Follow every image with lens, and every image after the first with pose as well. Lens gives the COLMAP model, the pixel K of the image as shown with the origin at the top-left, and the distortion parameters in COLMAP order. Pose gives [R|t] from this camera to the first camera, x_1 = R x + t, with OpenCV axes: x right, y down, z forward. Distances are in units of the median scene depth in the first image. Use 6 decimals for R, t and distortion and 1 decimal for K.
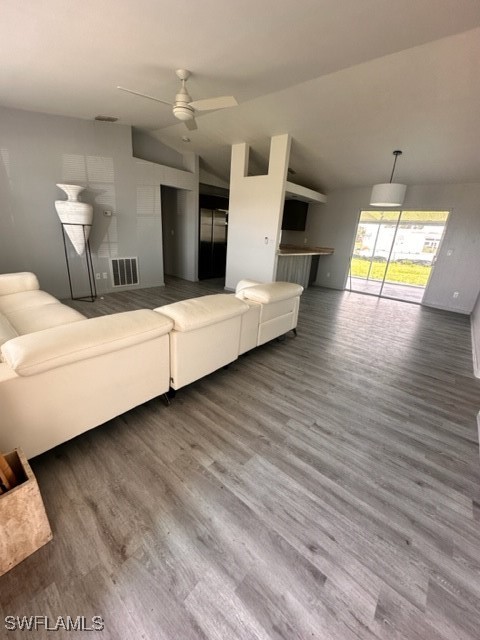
lens RADIAL K [[254.6, 0, 241.3], [0, 254.6, 322.0], [0, 0, 1]] dist [-0.003344, -0.000022]
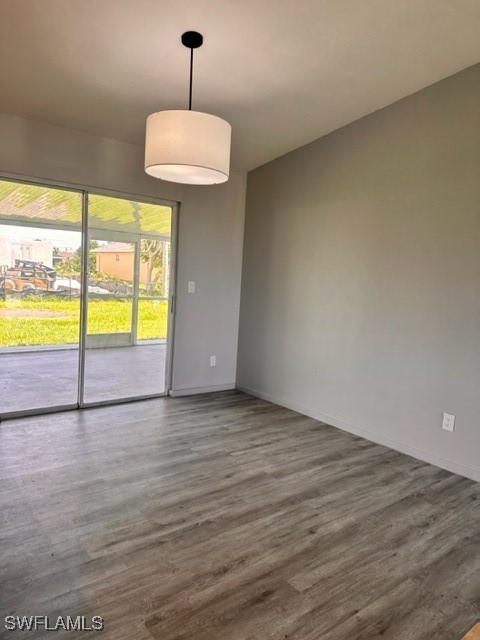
lens RADIAL K [[449.4, 0, 241.5], [0, 449.4, 318.2], [0, 0, 1]] dist [0.009567, -0.000034]
pose [[0.211798, -0.149601, 0.965796, -0.028208], [0.281428, 0.955692, 0.086319, -0.547804], [-0.935916, 0.253520, 0.244516, 1.497088]]
